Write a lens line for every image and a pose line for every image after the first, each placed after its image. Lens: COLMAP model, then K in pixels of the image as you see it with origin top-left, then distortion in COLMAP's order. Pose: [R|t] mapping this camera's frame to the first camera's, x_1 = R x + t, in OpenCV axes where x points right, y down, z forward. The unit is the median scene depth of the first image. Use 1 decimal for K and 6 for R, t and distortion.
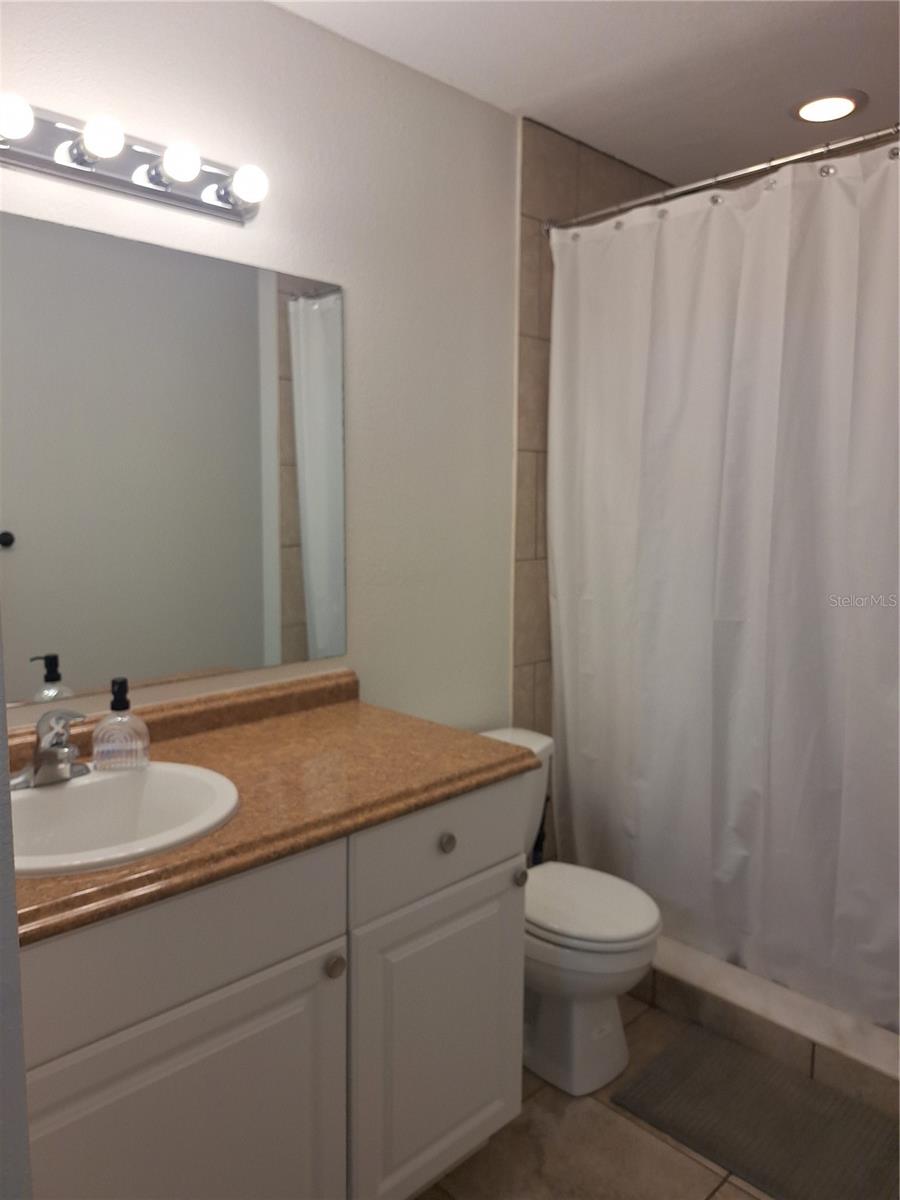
lens RADIAL K [[838.5, 0, 522.2], [0, 838.5, 600.3], [0, 0, 1]] dist [0.129315, -0.144504]
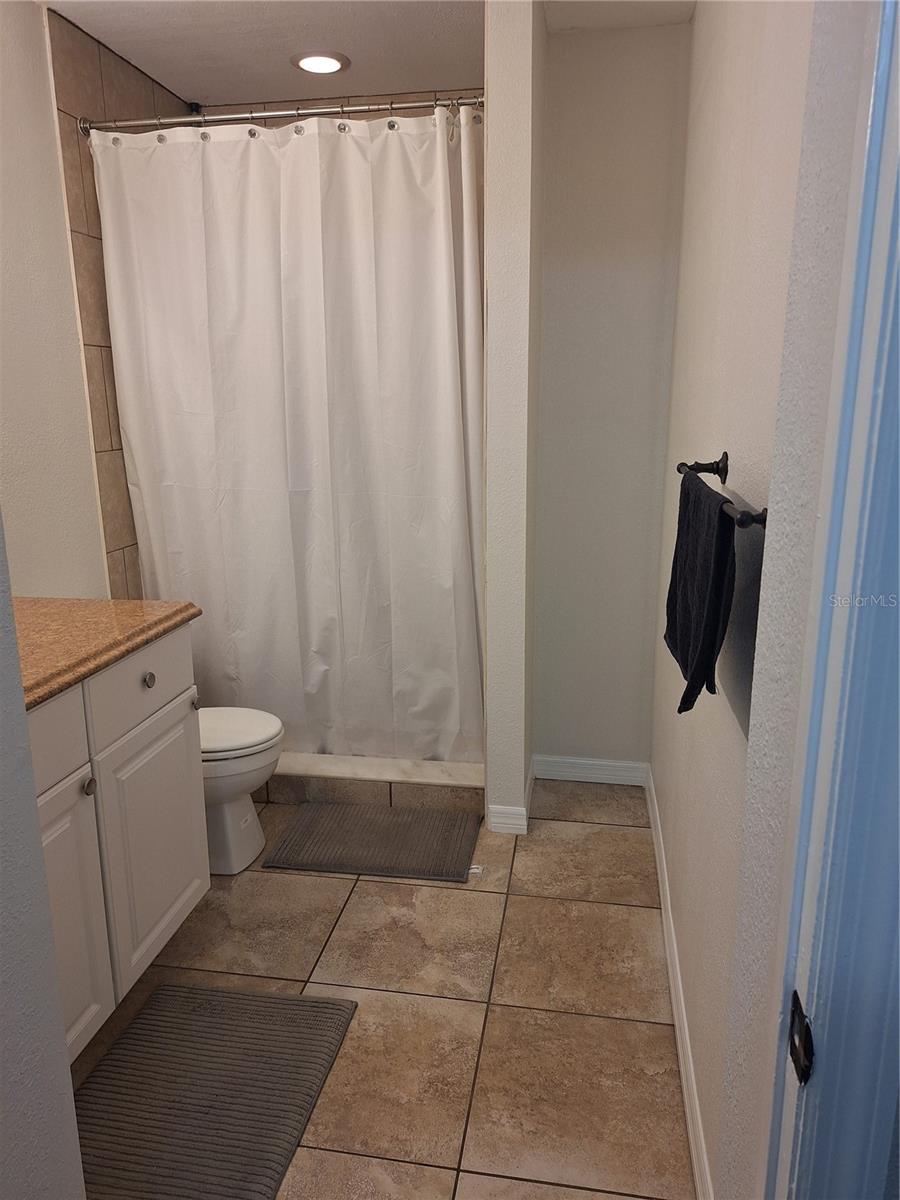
lens RADIAL K [[833.6, 0, 450.0], [0, 833.6, 600.0], [0, 0, 1]] dist [0.098949, -0.001683]
pose [[0.826543, -0.160176, 0.539602, -0.284875], [0.100086, 0.985202, 0.139139, 0.036538], [-0.553904, -0.060998, 0.830343, -0.186747]]
